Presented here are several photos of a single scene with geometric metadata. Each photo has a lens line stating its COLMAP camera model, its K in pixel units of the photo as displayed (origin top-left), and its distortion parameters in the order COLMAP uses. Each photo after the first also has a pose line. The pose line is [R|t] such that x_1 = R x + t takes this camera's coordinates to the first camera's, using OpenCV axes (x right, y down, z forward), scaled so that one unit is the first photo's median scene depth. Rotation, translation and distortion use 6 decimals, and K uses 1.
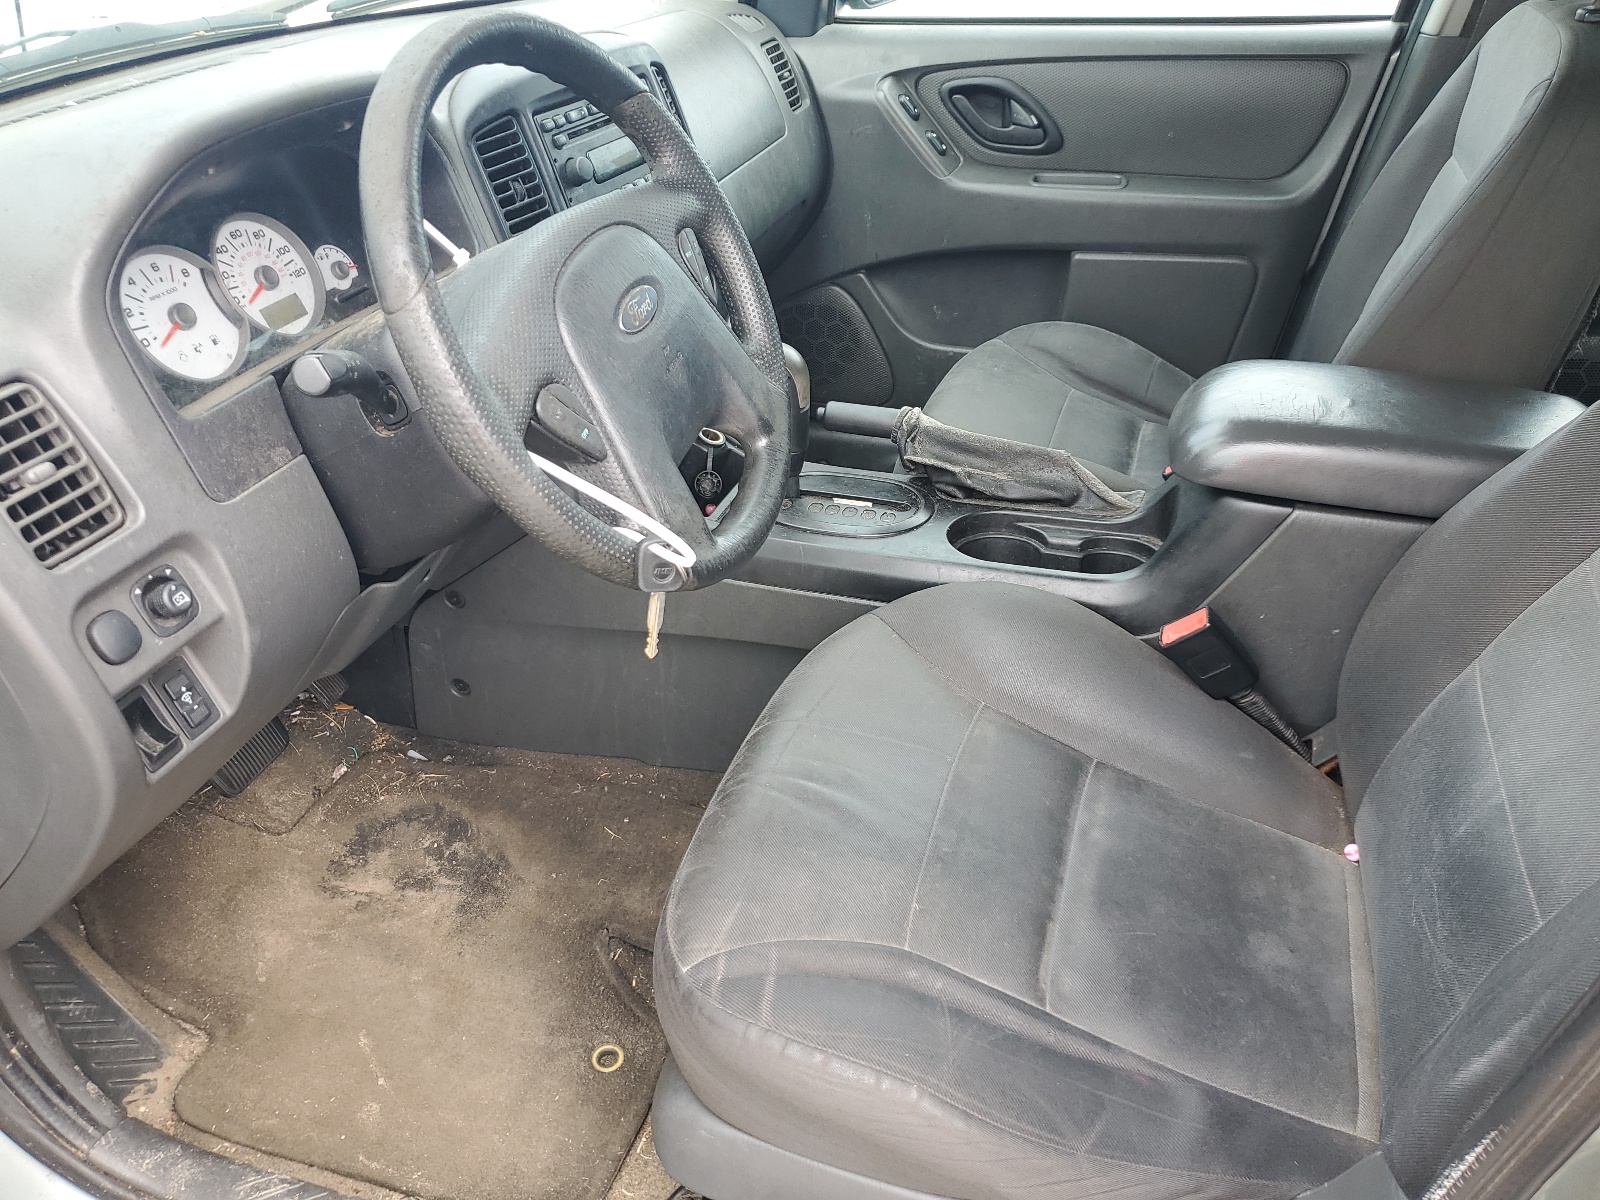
lens RADIAL K [[1291.3, 0, 787.9], [0, 1291.3, 603.4], [0, 0, 1]] dist [-0.012592, 0.030769]
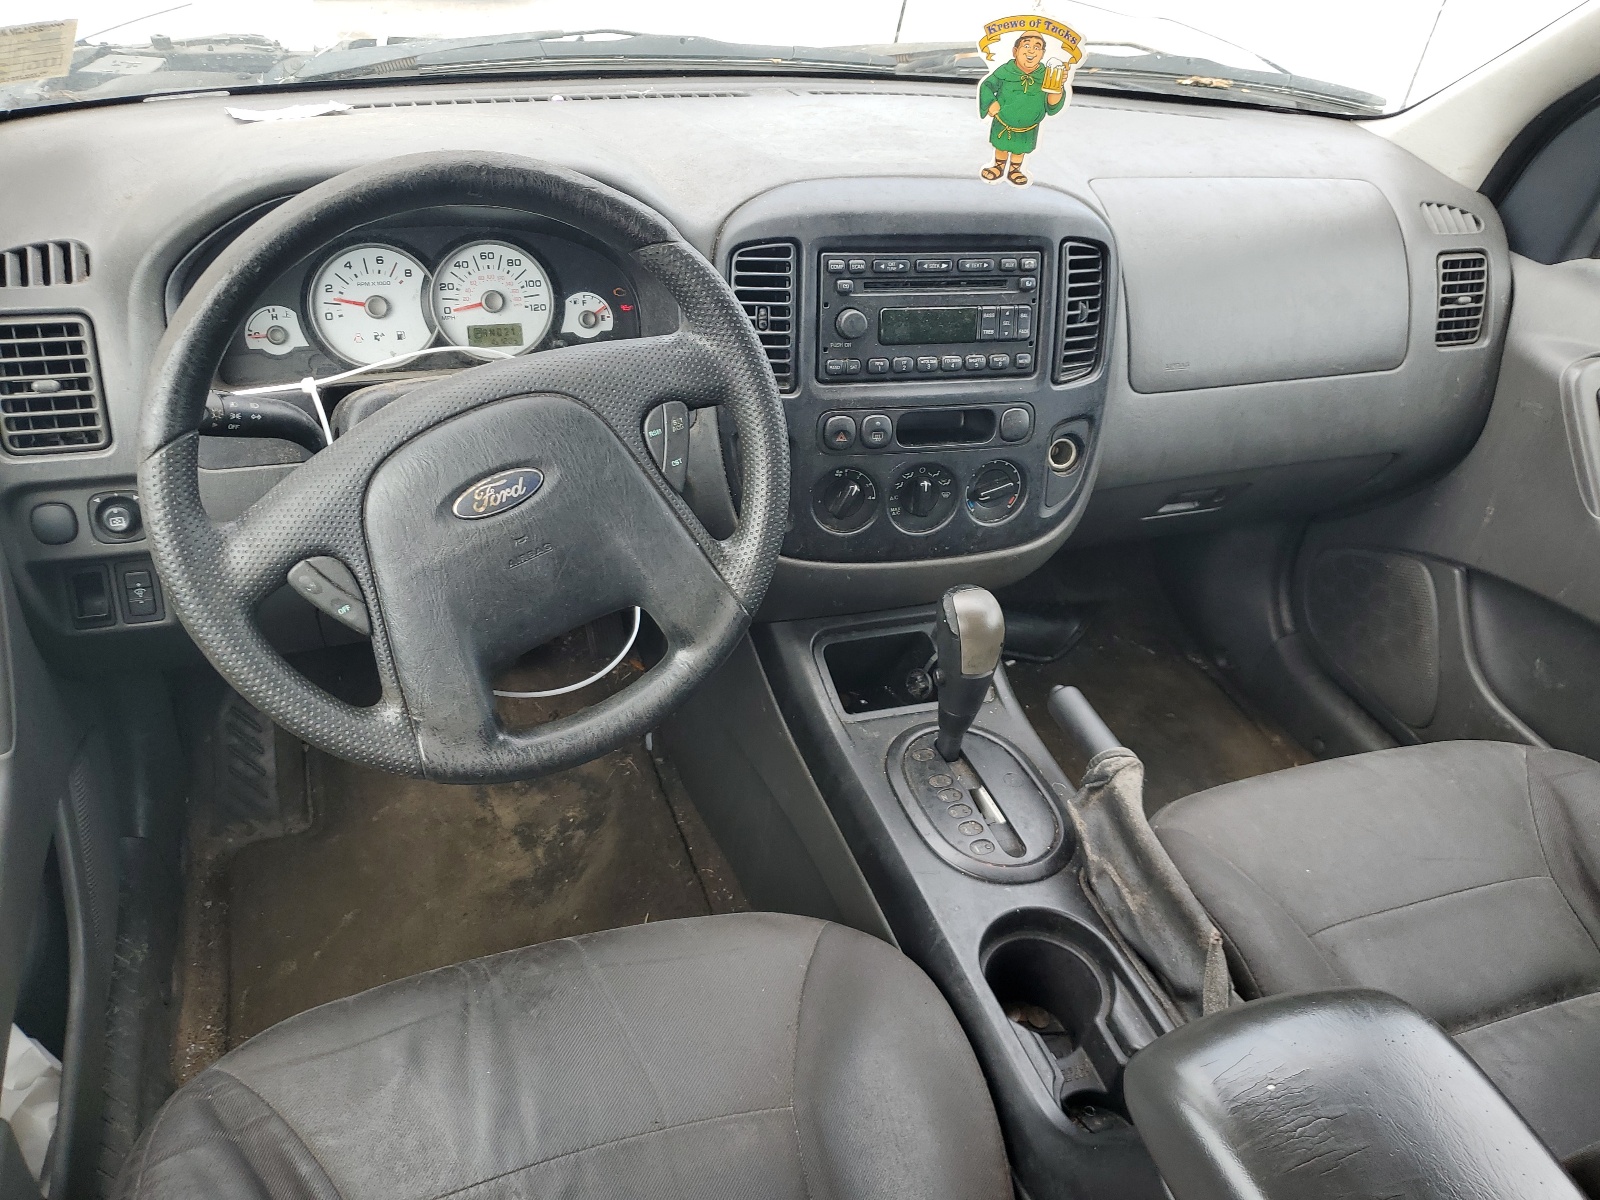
lens RADIAL K [[1291.3, 0, 830.2], [0, 1291.3, 579.4], [0, 0, 1]] dist [-0.012592, 0.030769]
pose [[0.611910, 0.517633, -0.598015, 0.526505], [-0.501733, 0.838533, 0.212432, -0.421037], [0.611417, 0.170054, 0.772820, 0.369549]]
